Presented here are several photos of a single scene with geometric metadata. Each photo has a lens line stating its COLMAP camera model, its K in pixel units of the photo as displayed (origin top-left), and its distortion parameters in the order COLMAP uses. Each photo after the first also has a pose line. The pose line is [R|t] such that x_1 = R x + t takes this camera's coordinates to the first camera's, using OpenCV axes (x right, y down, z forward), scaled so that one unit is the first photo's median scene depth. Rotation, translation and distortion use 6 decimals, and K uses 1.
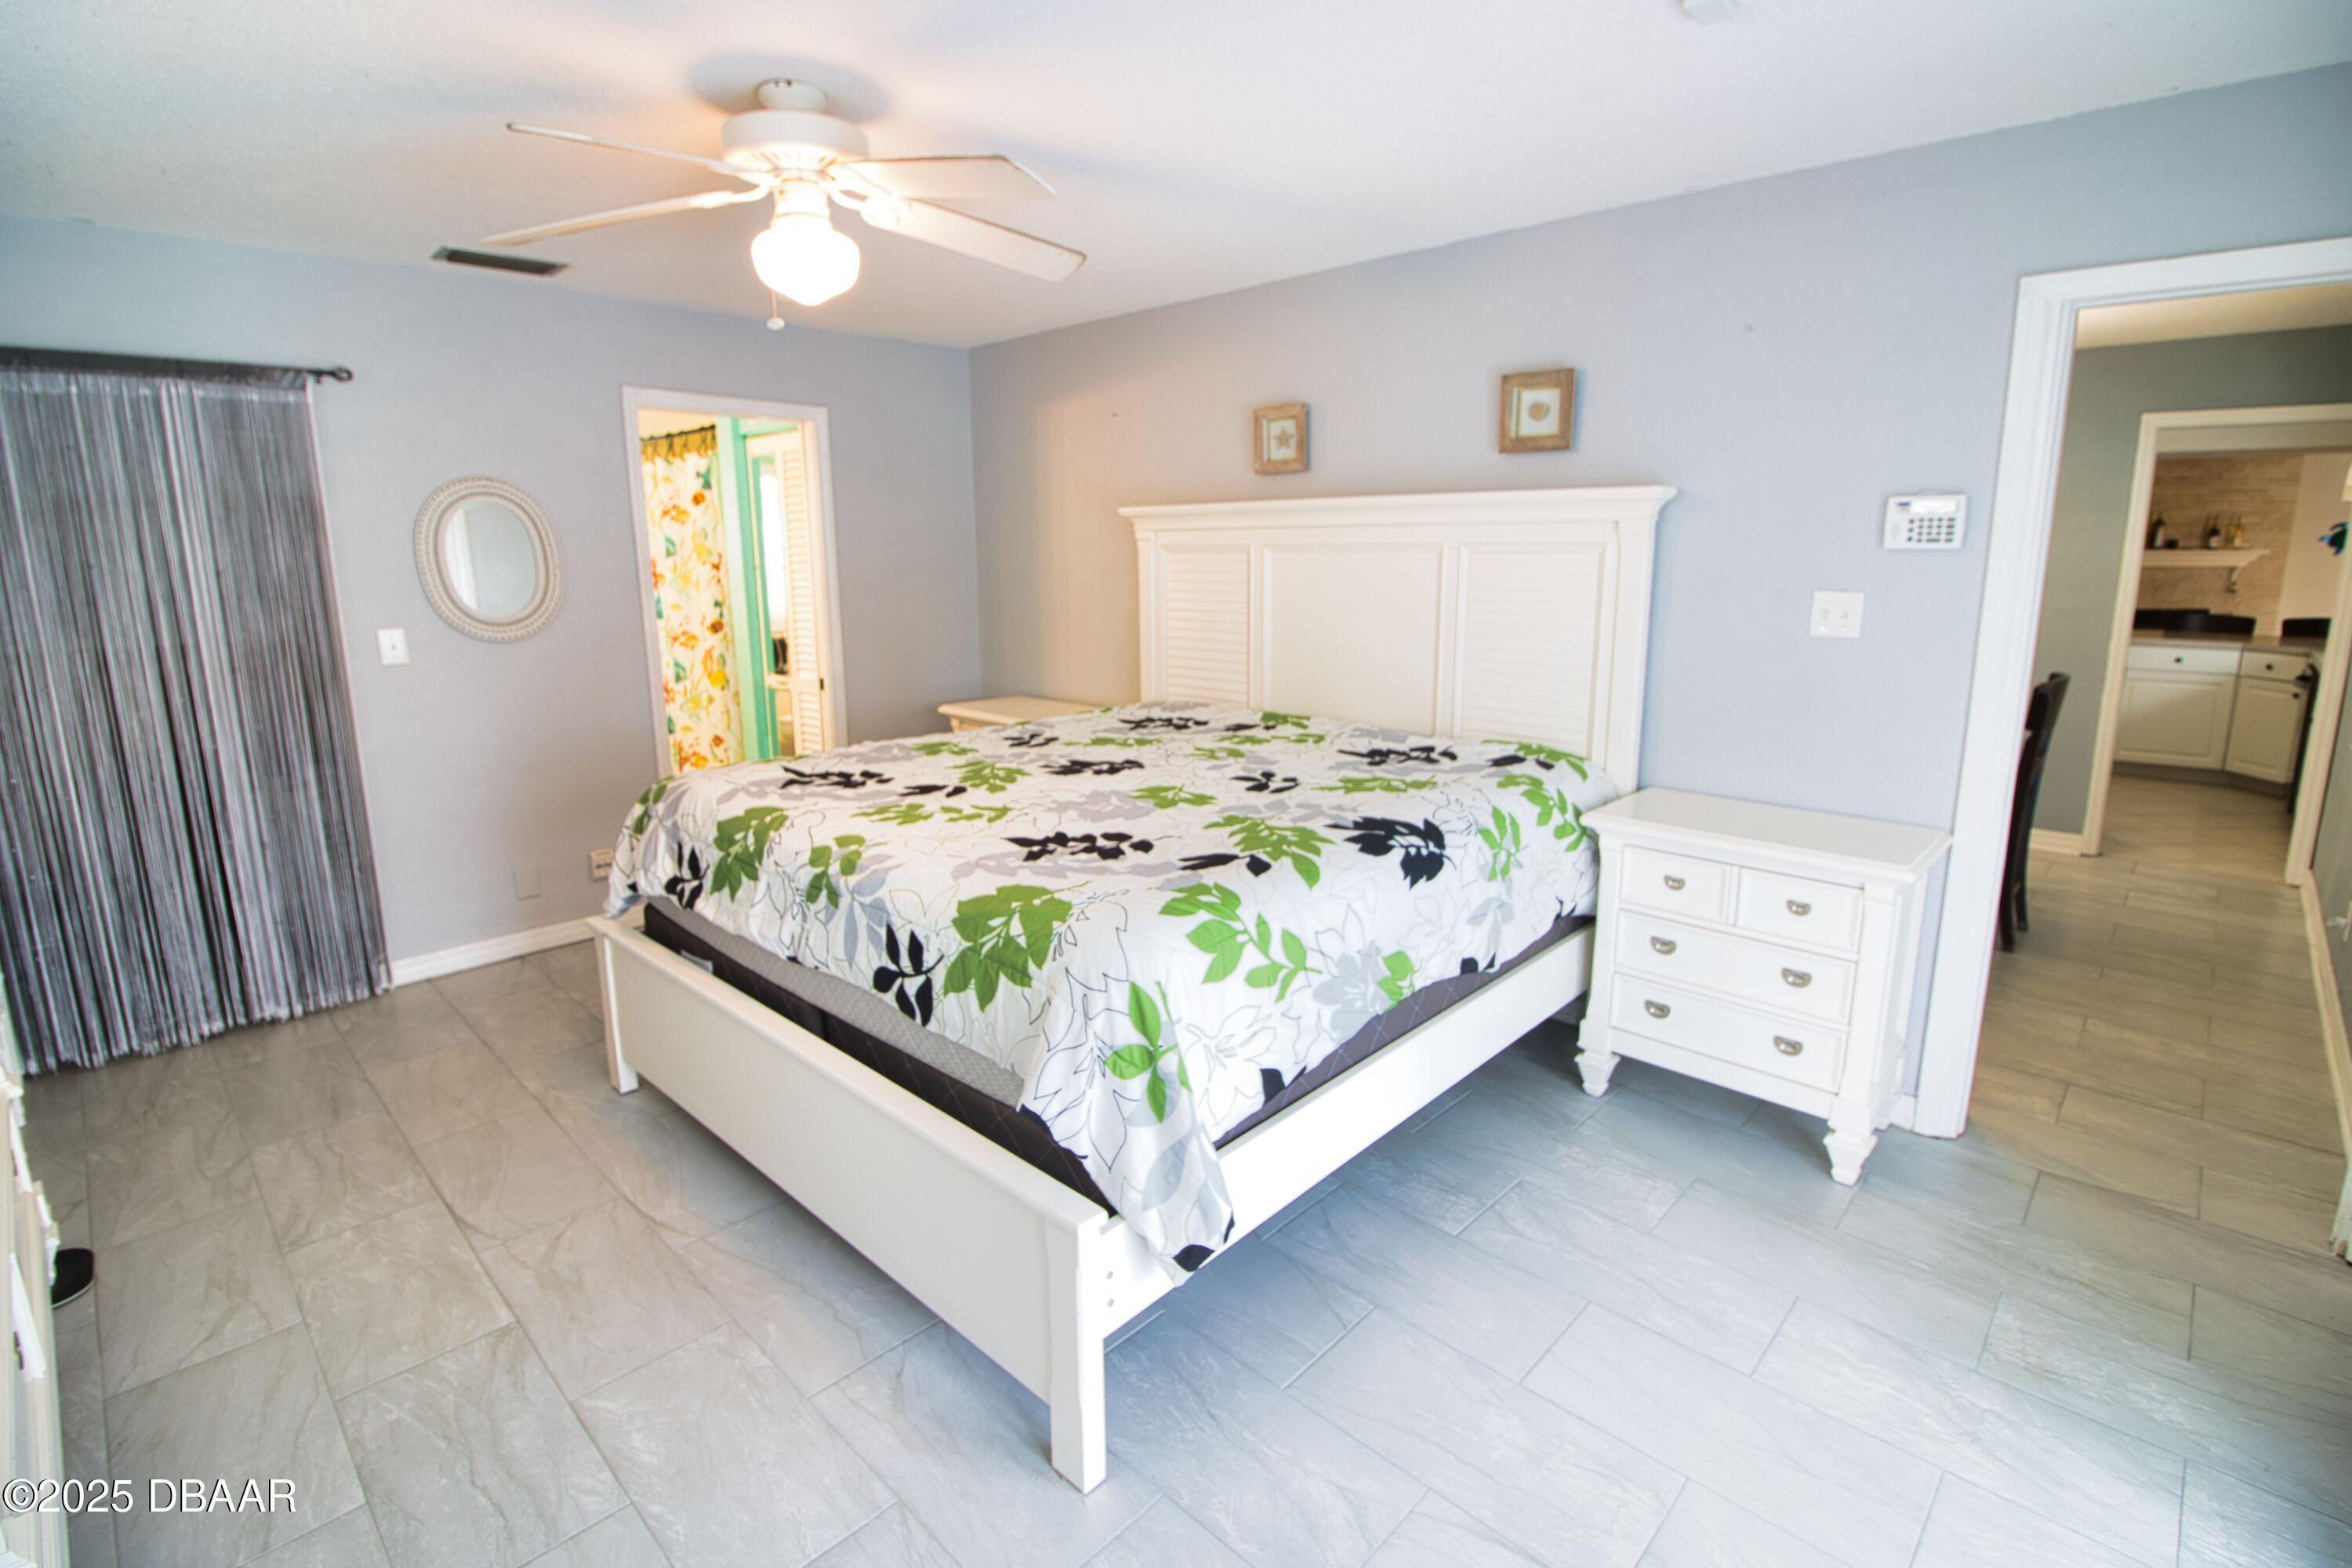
lens RADIAL K [[1083.7, 0, 1192.5], [0, 1083.7, 759.7], [0, 0, 1]] dist [-0.001313, -0.012517]
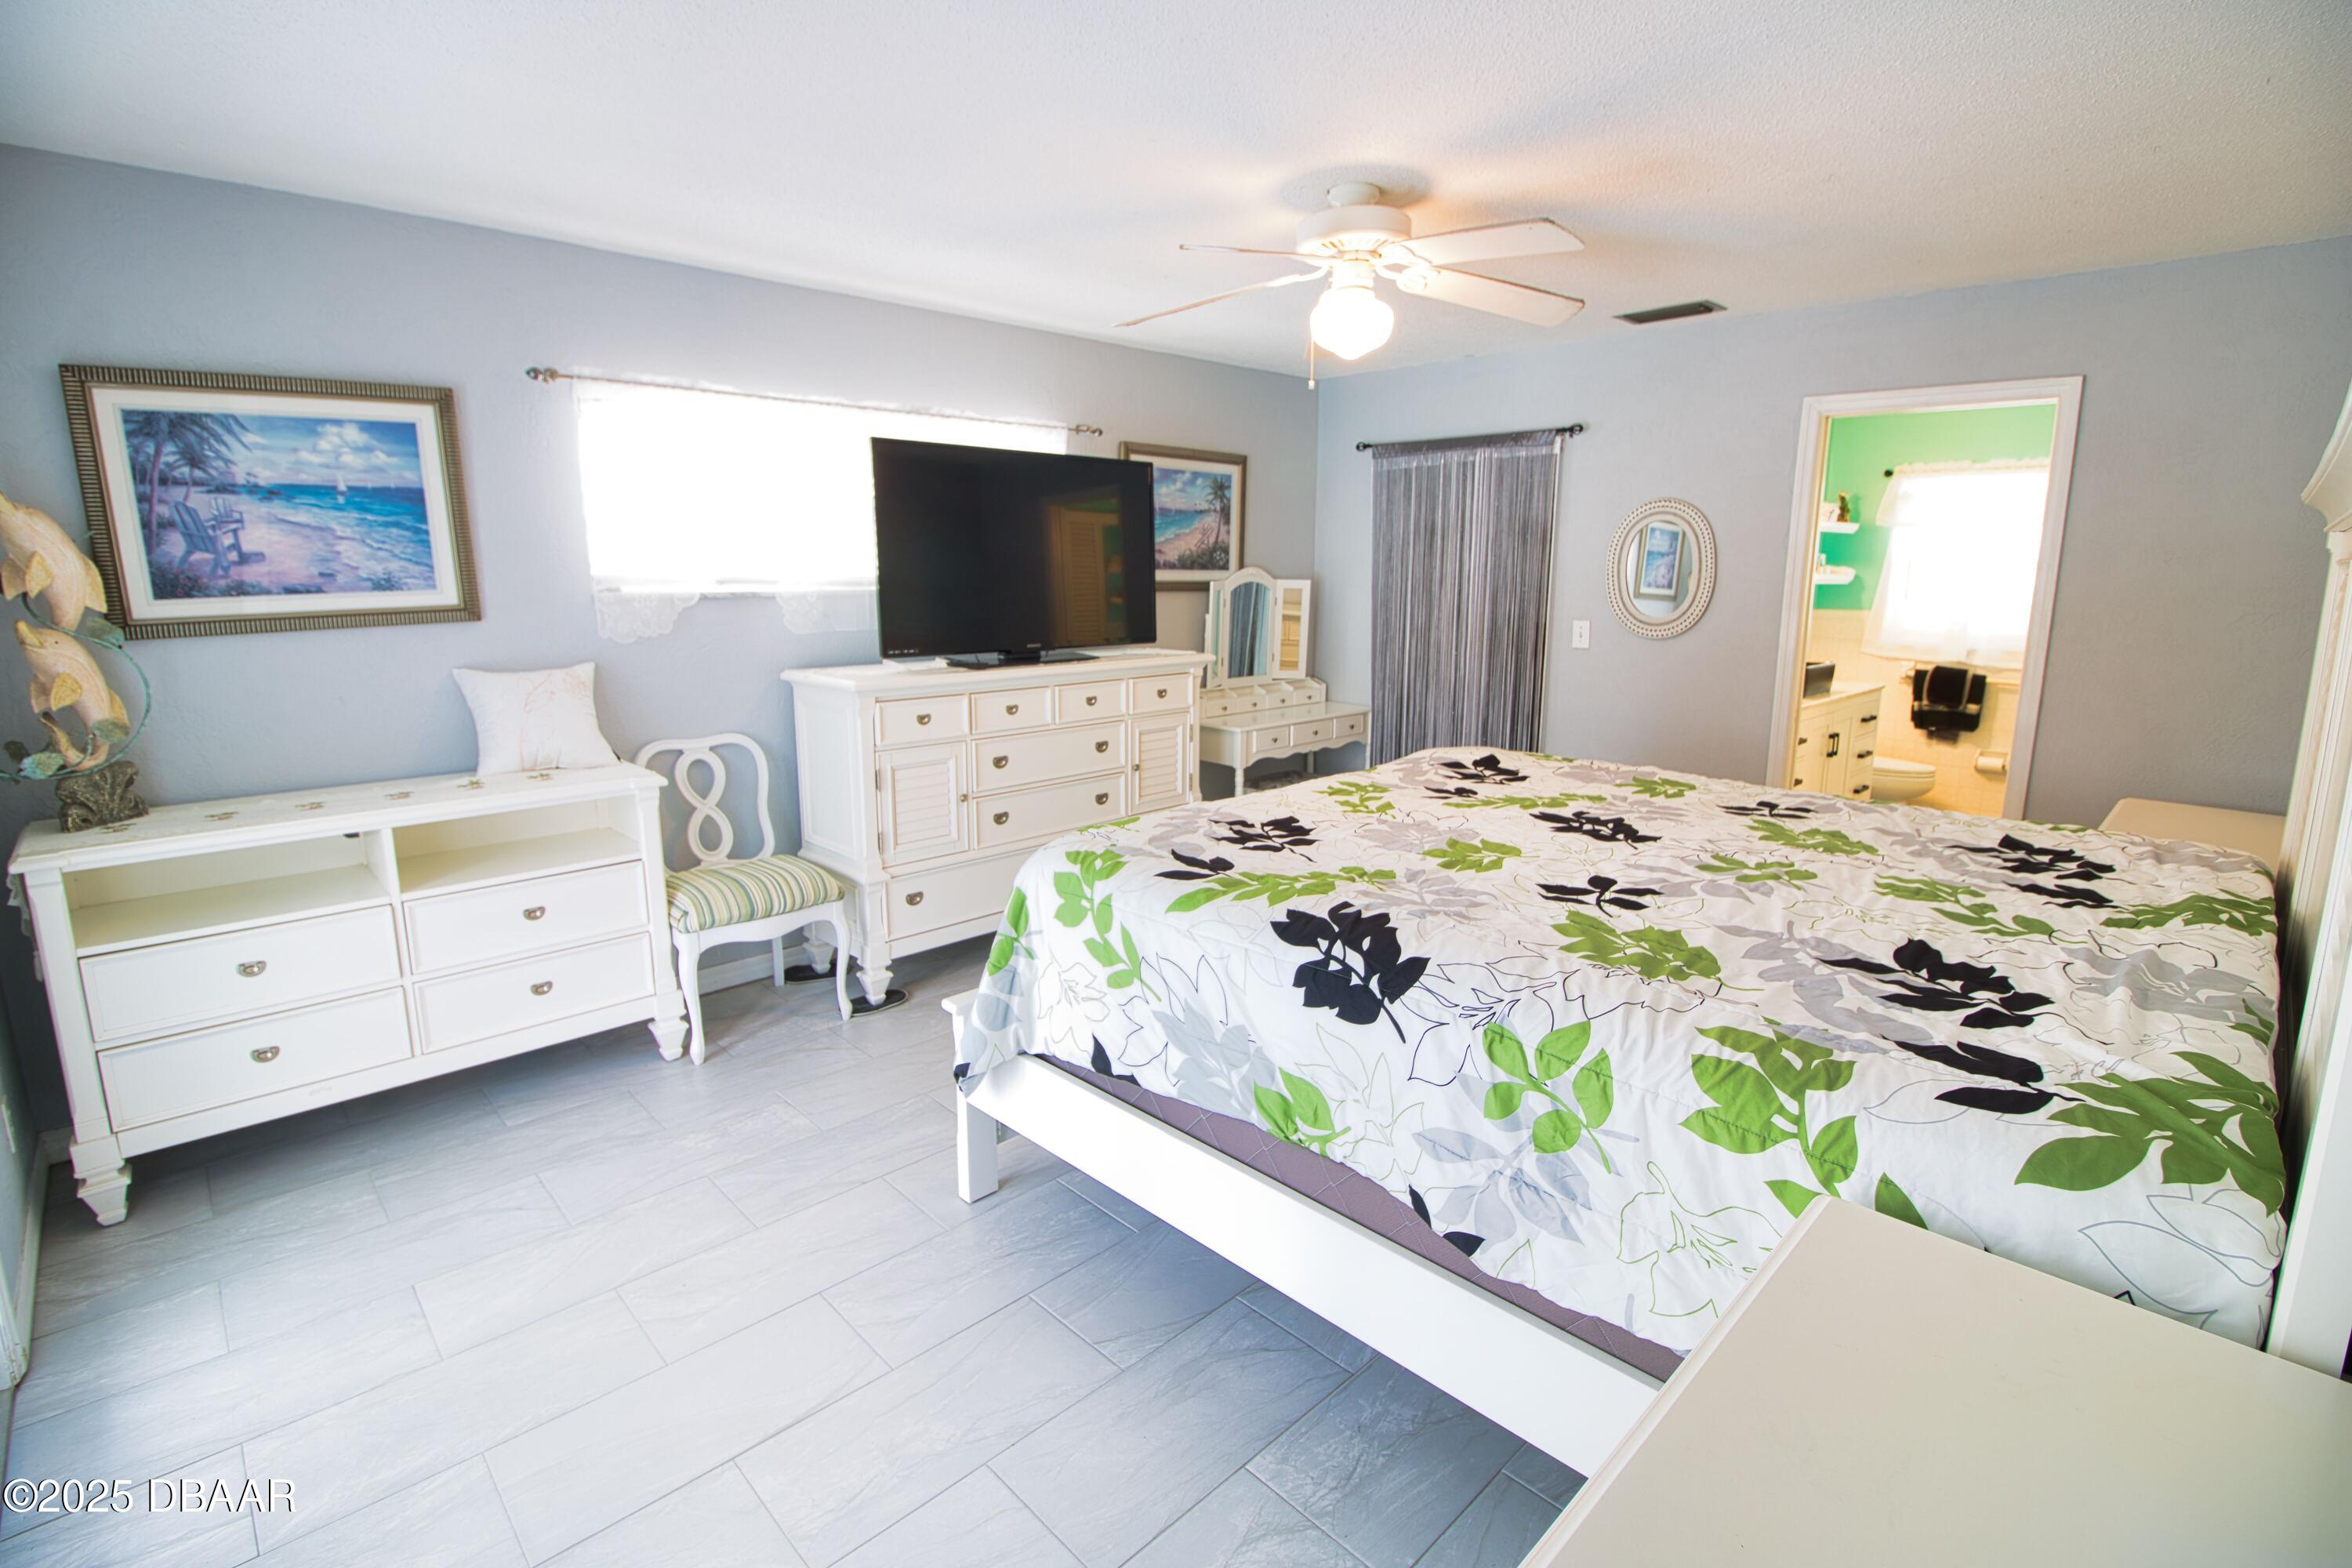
lens RADIAL K [[1083.7, 0, 1176.5], [0, 1083.7, 760.4], [0, 0, 1]] dist [-0.001313, -0.012517]
pose [[-0.047800, 0.181932, -0.982149, 0.447866], [-0.194549, 0.962746, 0.187807, -0.083119], [0.979727, 0.200054, -0.010625, 0.432196]]
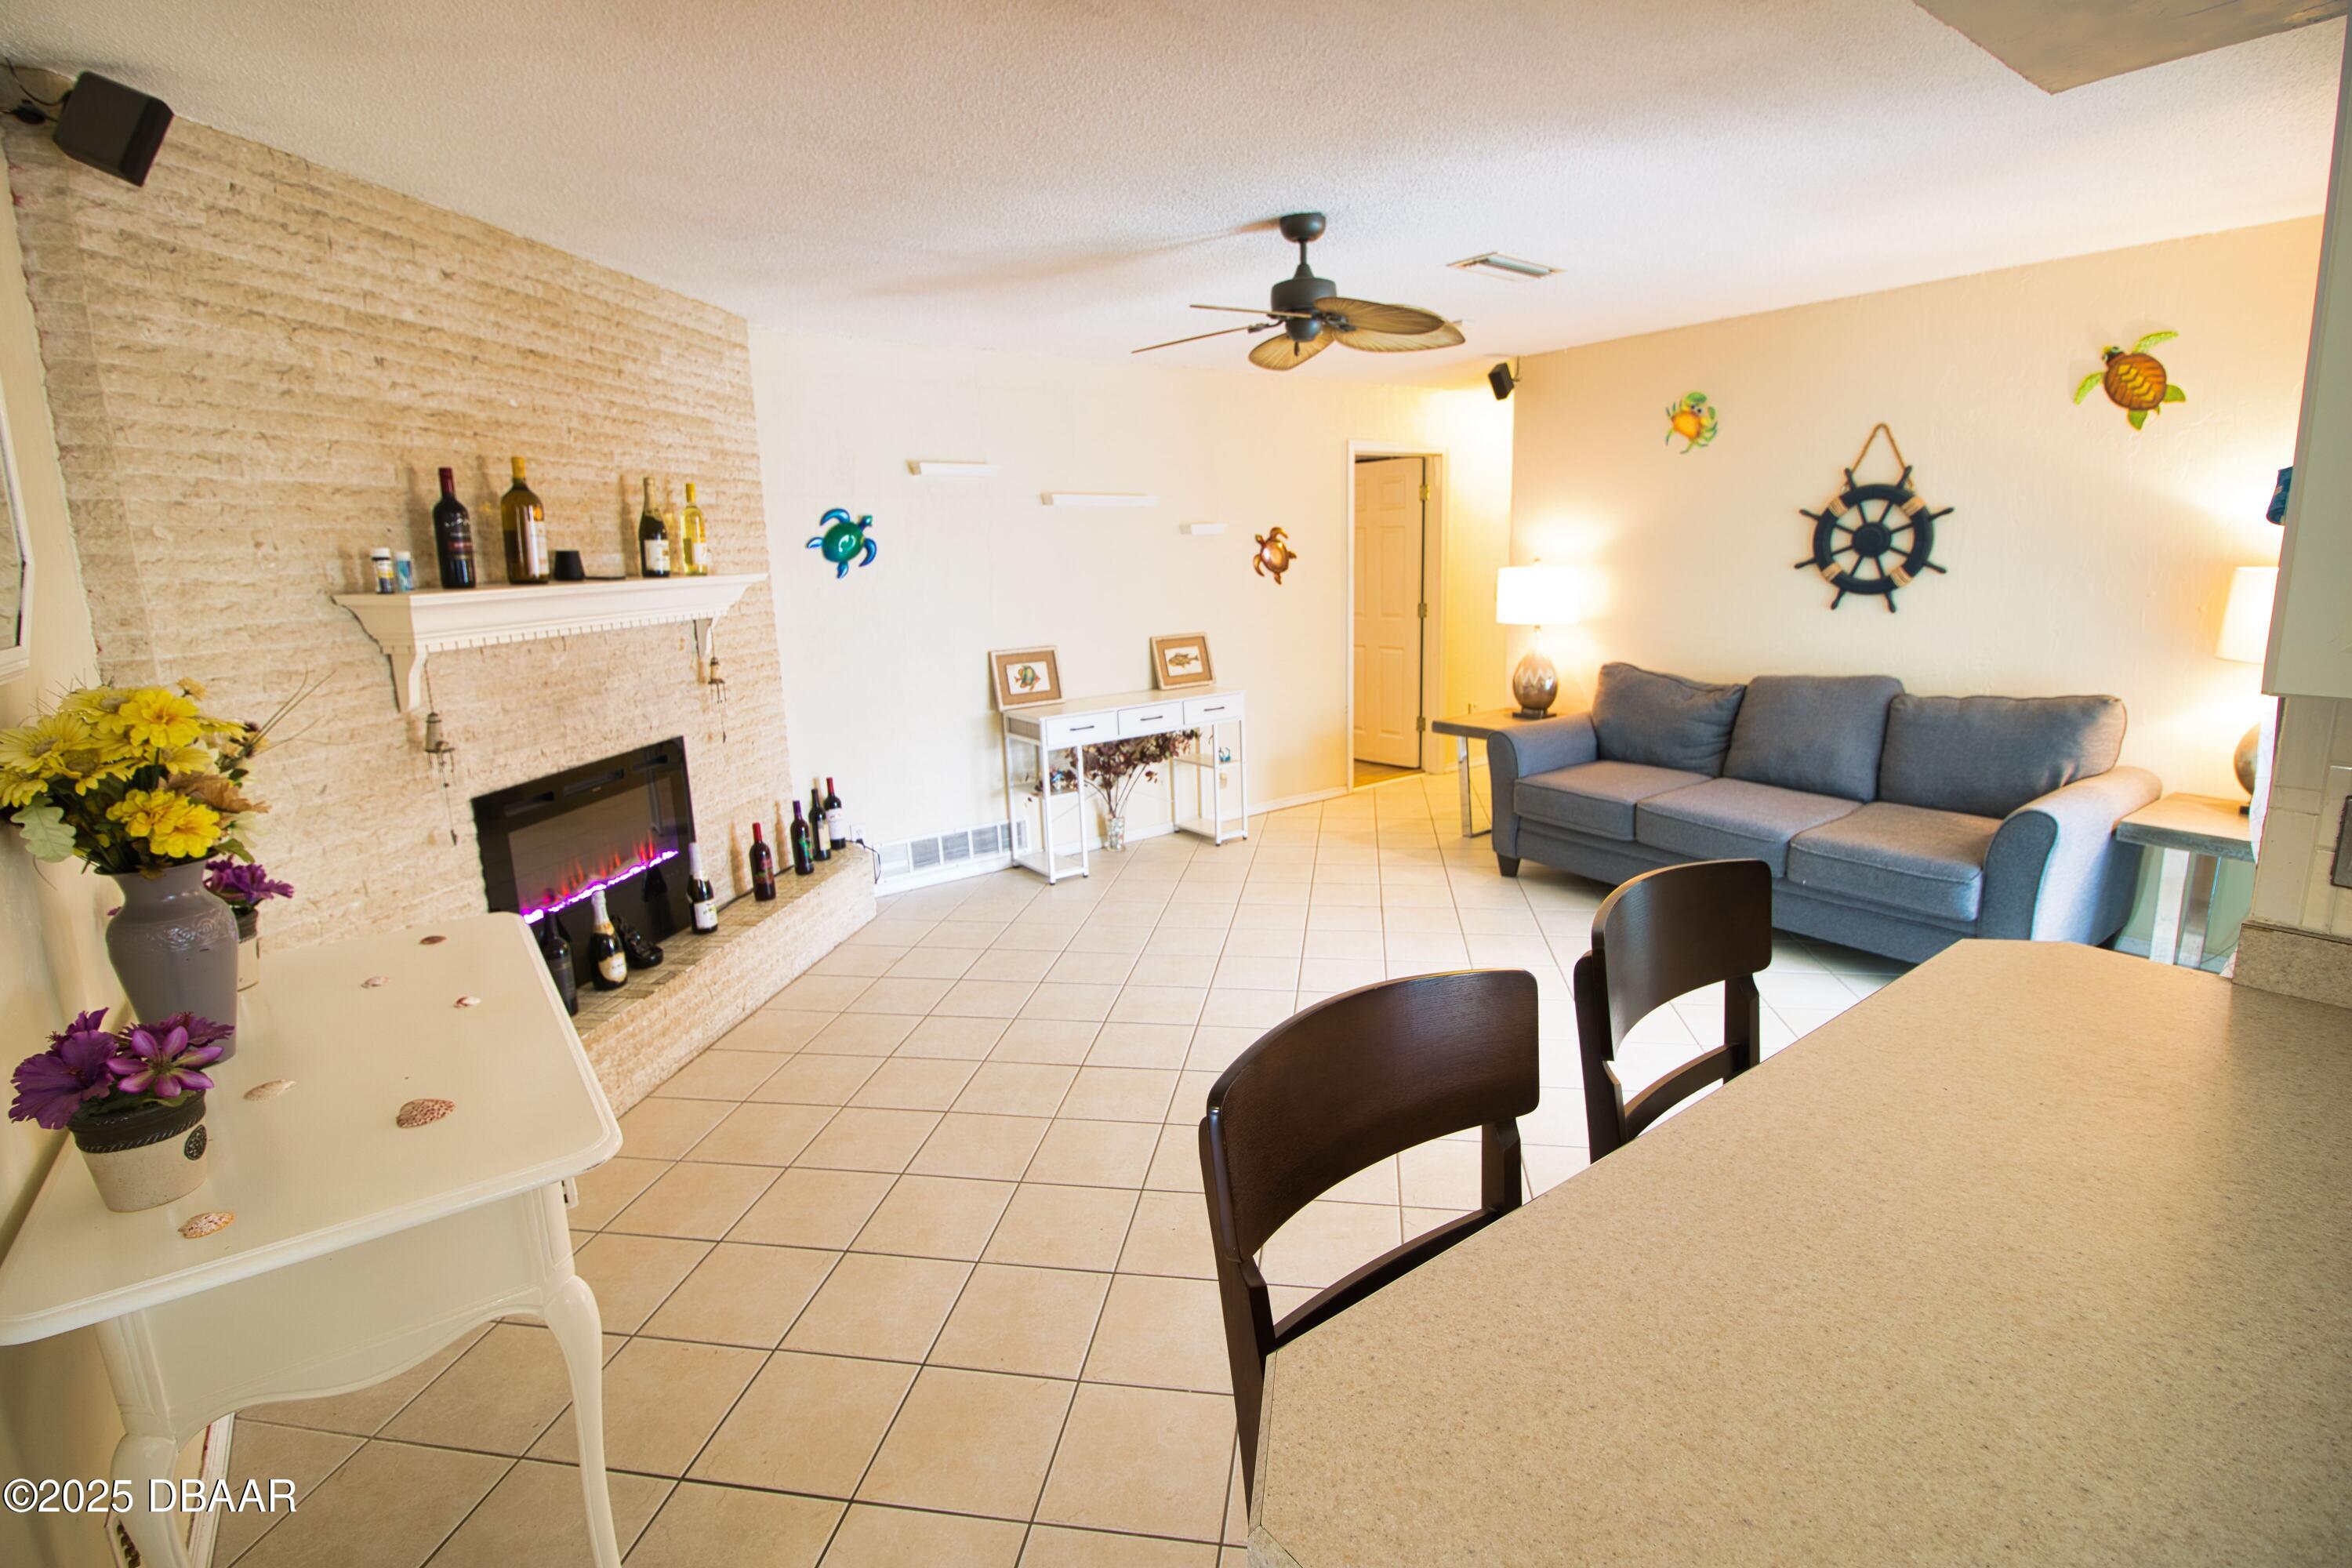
lens RADIAL K [[1083.7, 0, 1186.8], [0, 1083.7, 751.4], [0, 0, 1]] dist [-0.001313, -0.012517]
pose [[0.179357, -0.183177, 0.966580, 1.265307], [0.214516, 0.966152, 0.143290, -0.311142], [-0.960111, 0.181647, 0.212581, 1.545393]]
